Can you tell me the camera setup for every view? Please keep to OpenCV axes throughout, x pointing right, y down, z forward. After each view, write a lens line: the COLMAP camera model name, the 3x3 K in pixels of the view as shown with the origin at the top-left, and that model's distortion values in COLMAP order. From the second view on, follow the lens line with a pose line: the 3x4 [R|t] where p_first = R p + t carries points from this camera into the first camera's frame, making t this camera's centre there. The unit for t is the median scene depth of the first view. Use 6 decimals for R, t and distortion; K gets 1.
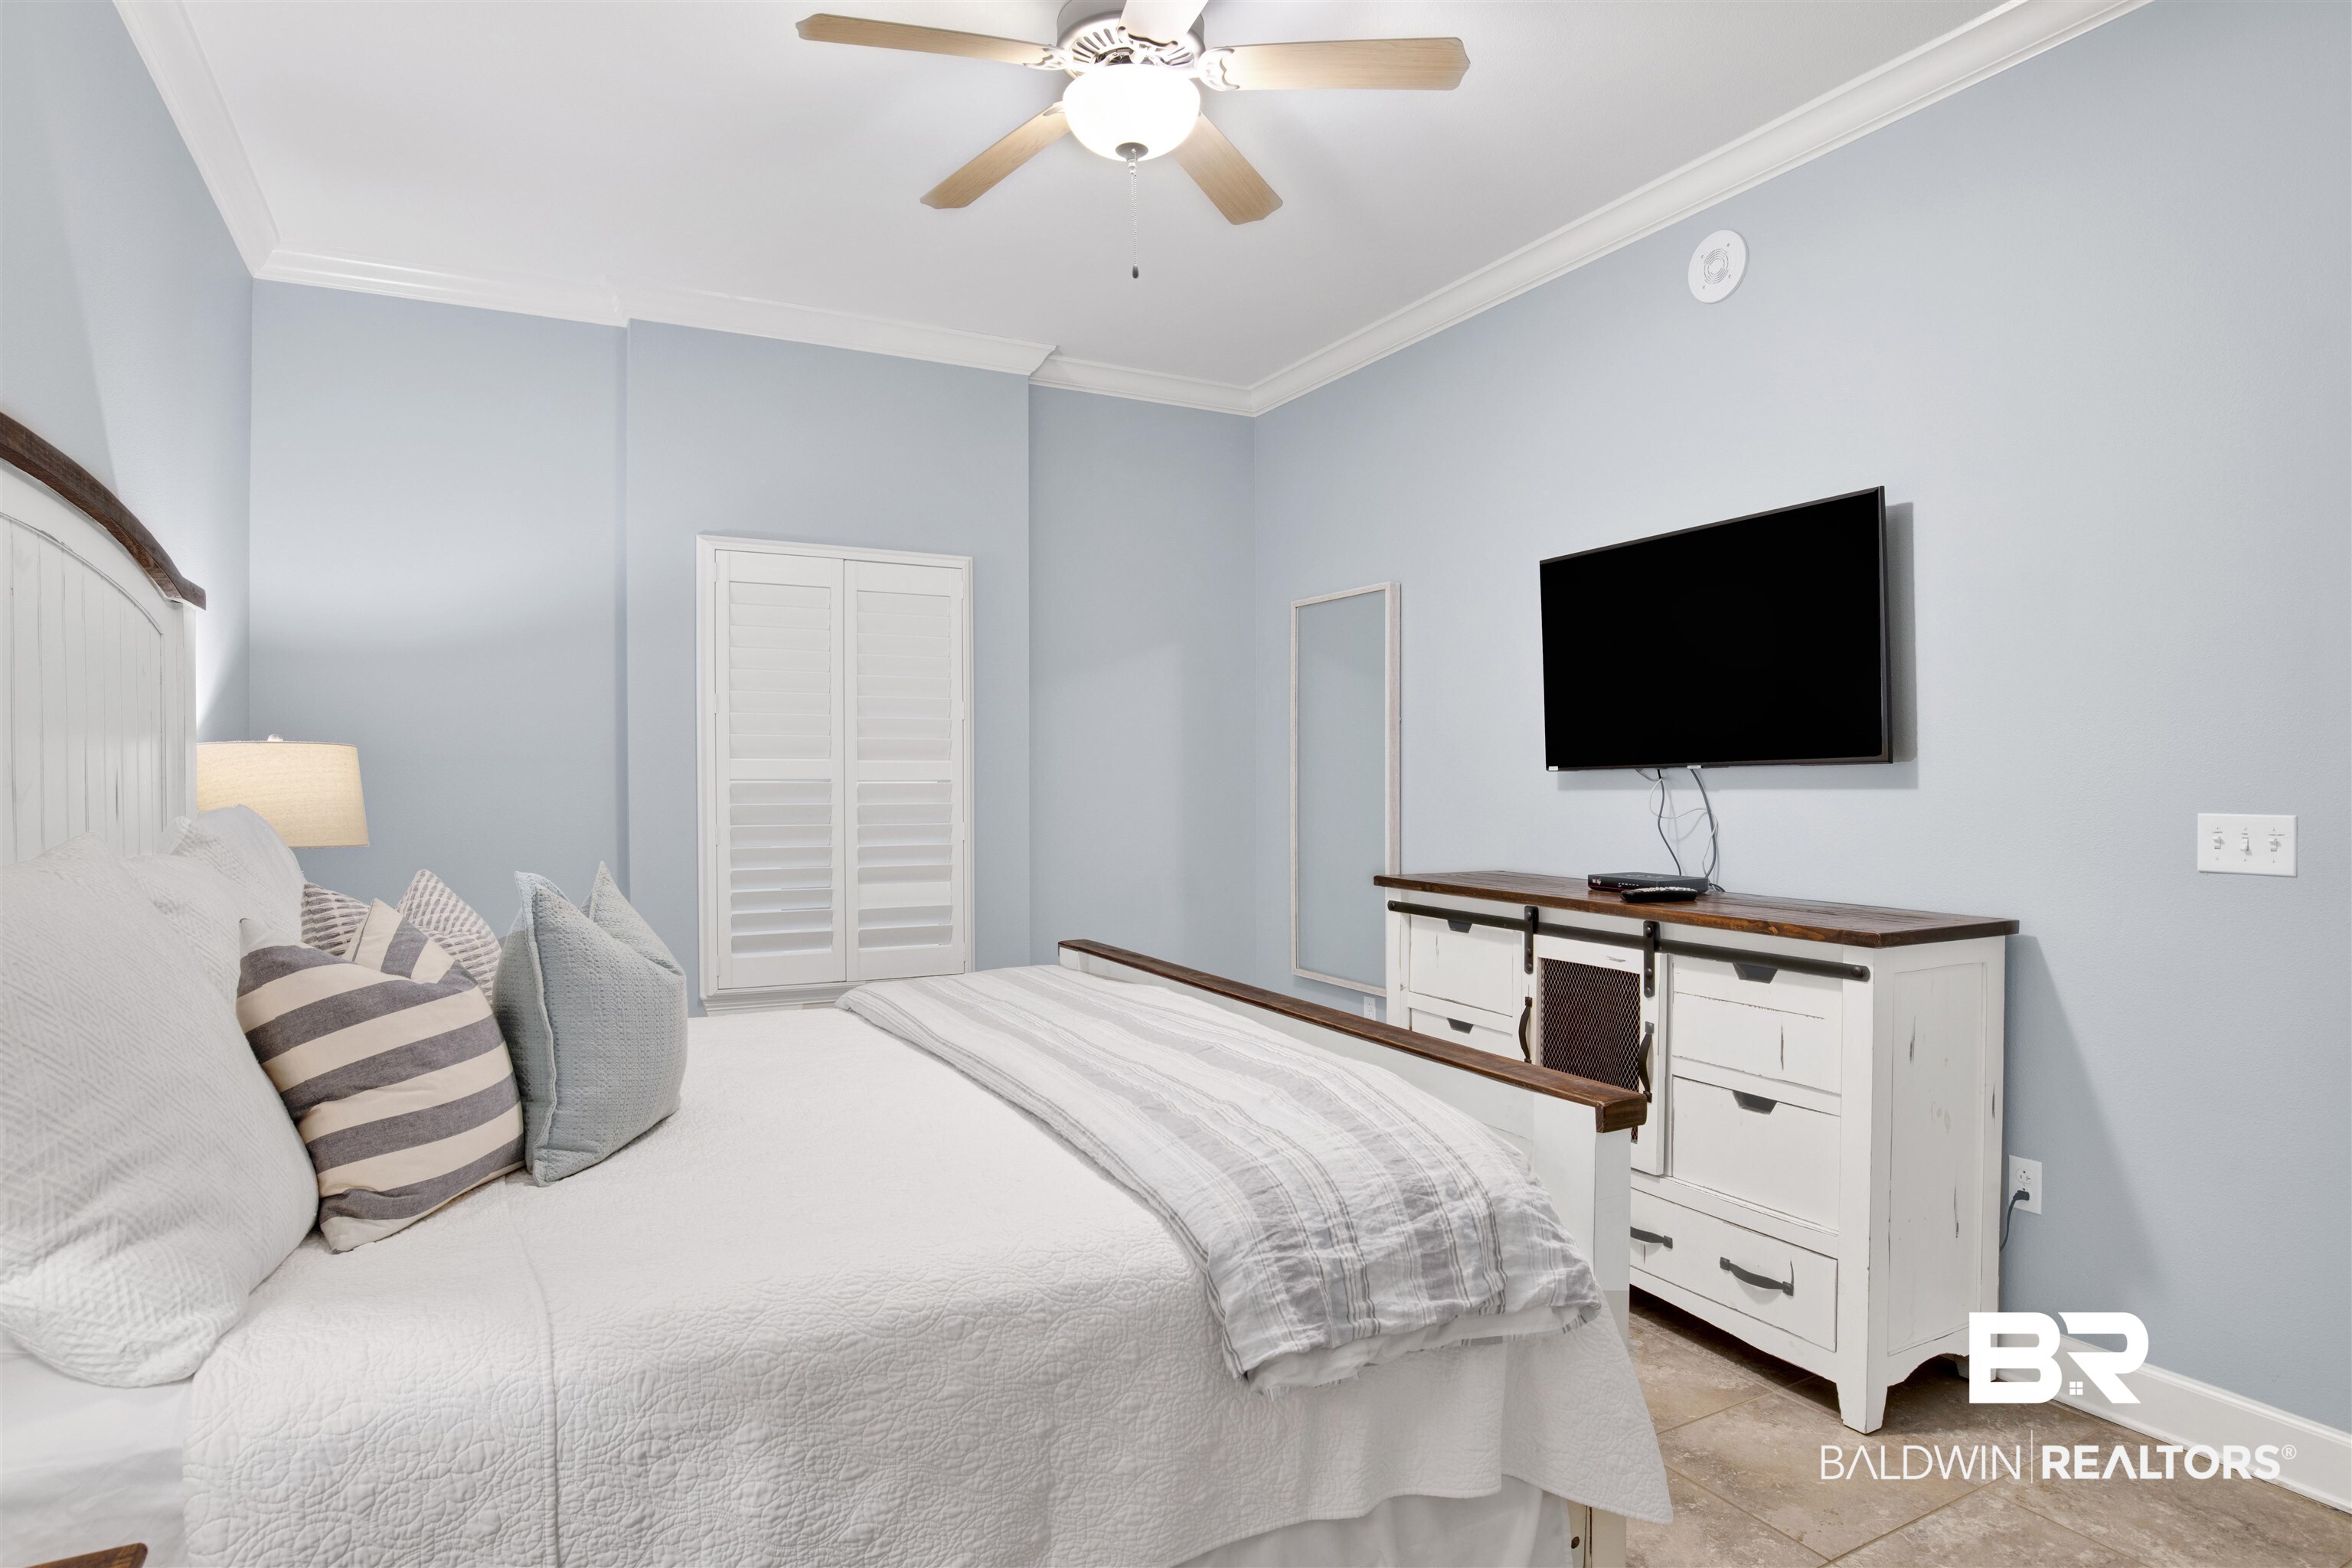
lens RADIAL K [[1258.1, 0, 1218.7], [0, 1258.1, 778.2], [0, 0, 1]] dist [-0.070163, 0.020640]
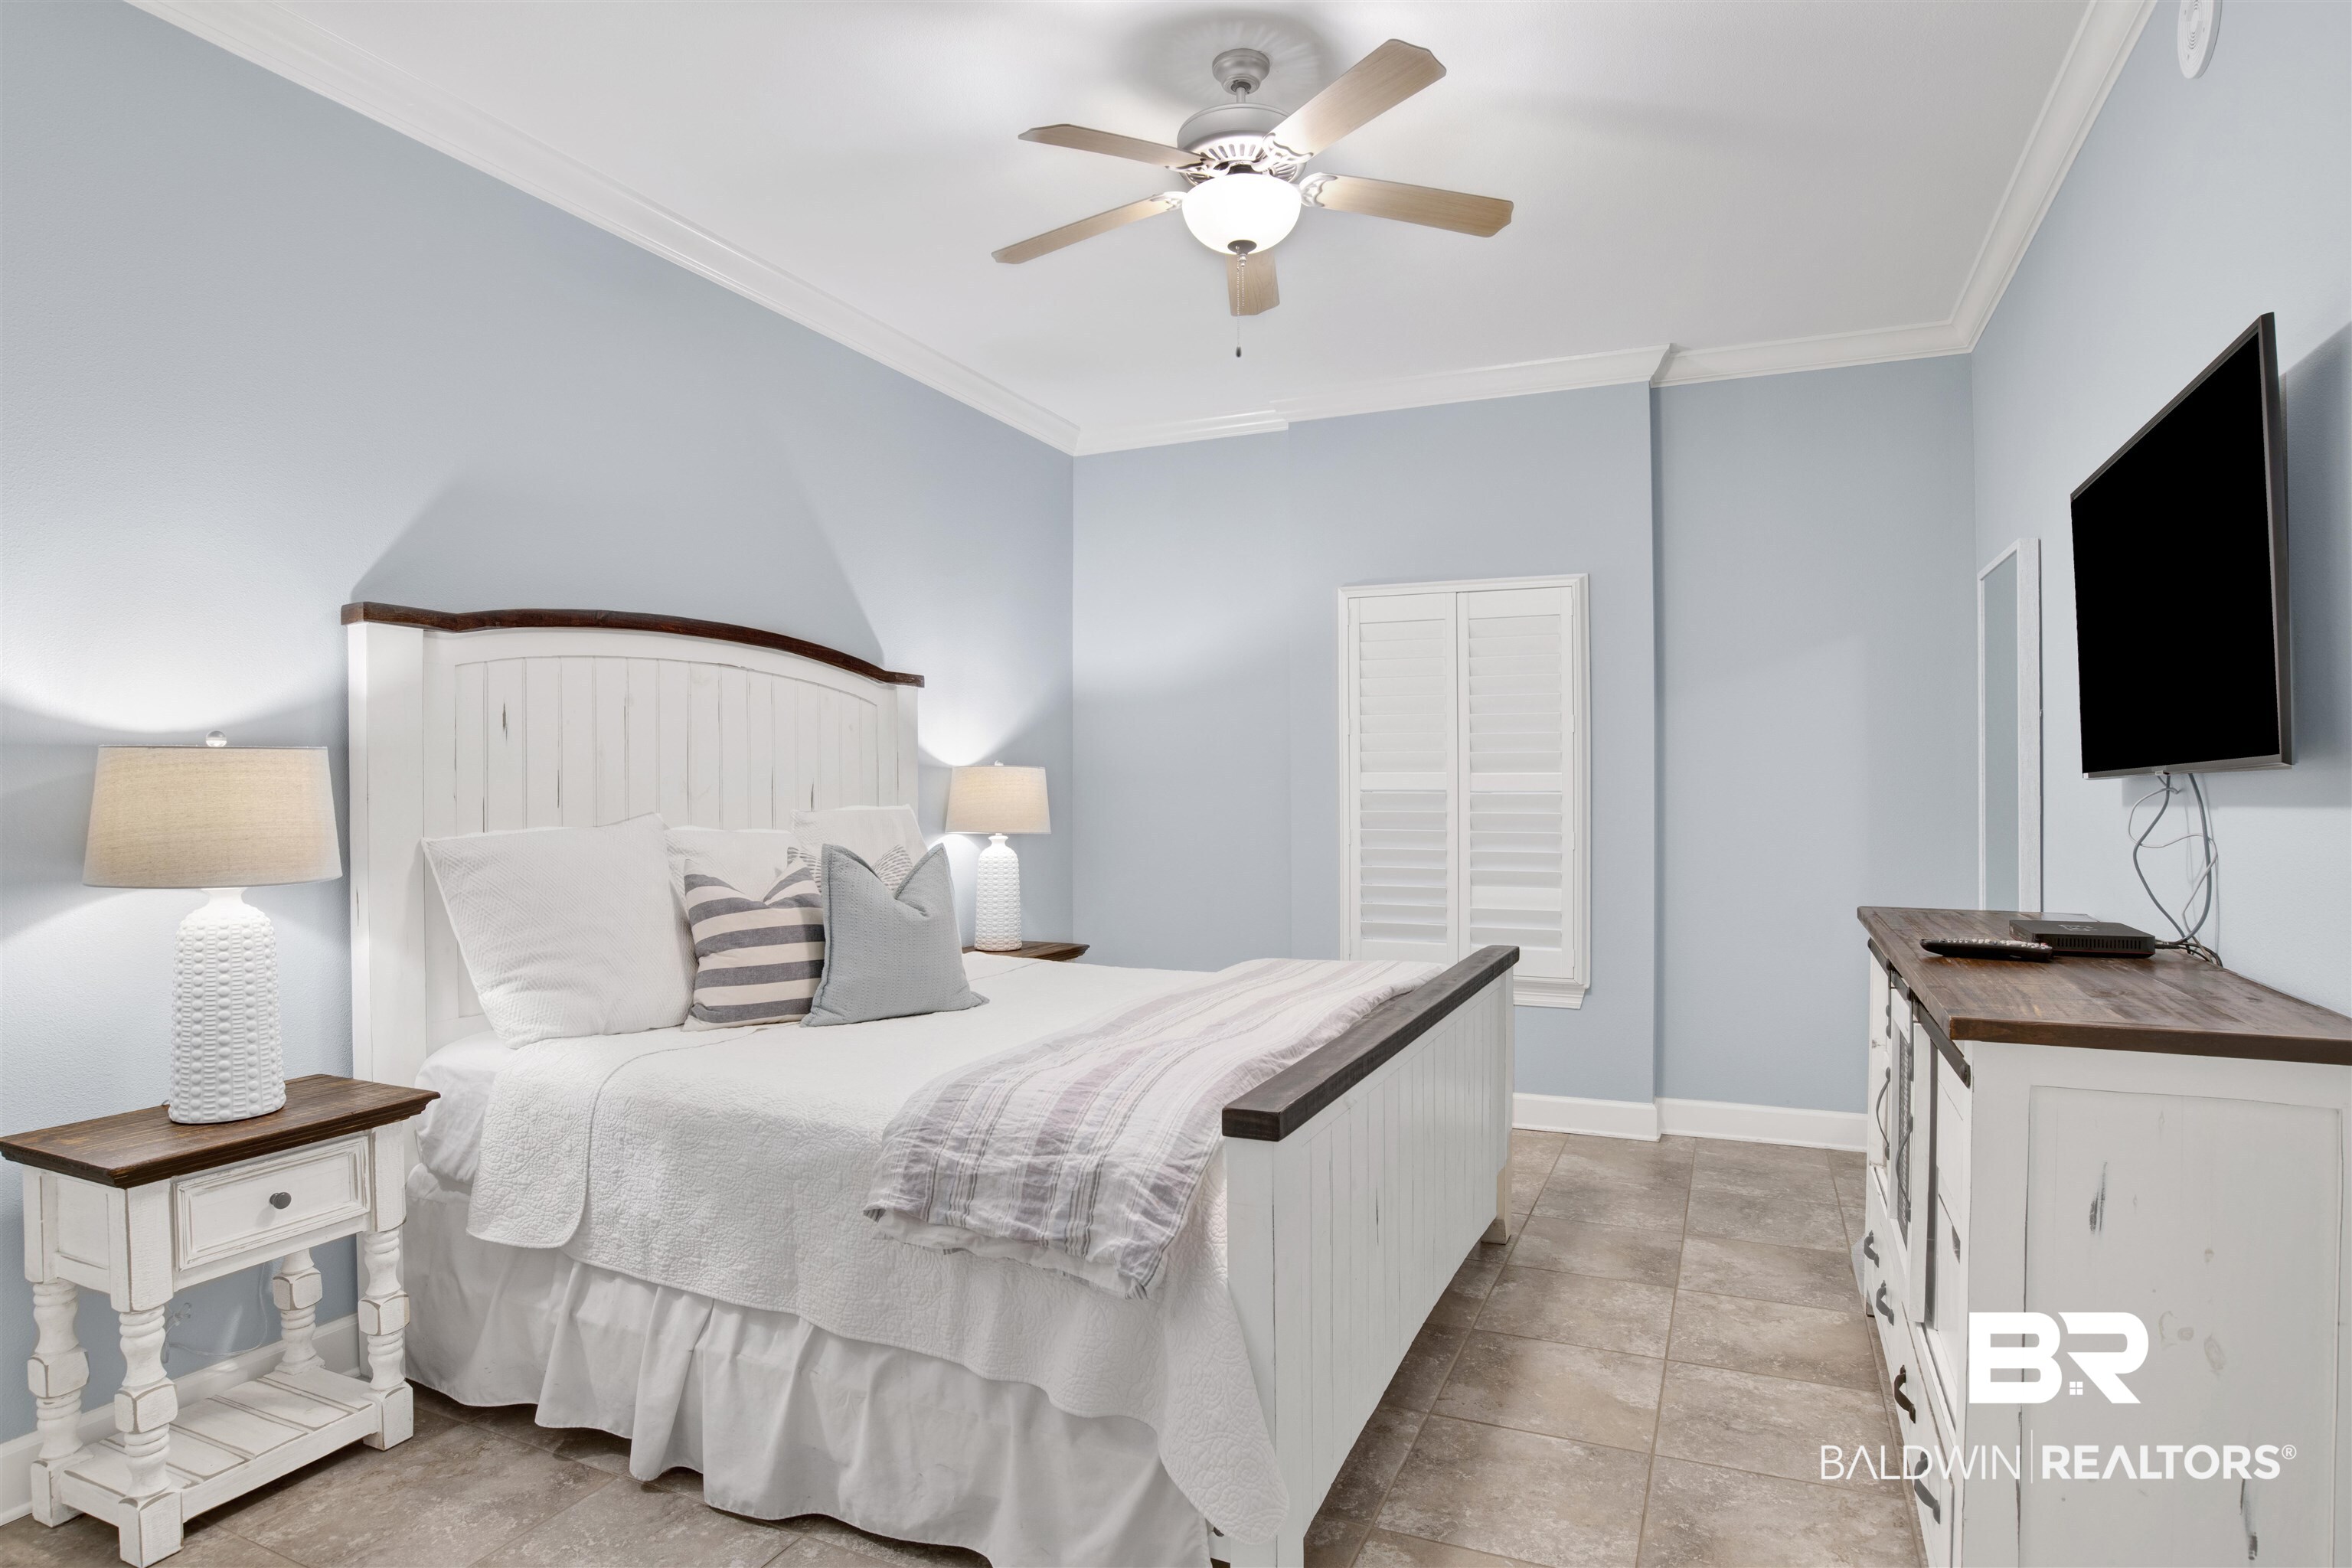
lens RADIAL K [[1258.1, 0, 1218.7], [0, 1258.1, 778.2], [0, 0, 1]] dist [-0.070163, 0.020640]
pose [[0.620252, -0.006173, -0.784379, 1.194569], [-0.001176, 0.999961, -0.008799, 0.000900], [0.784402, 0.006380, 0.620220, 0.383737]]
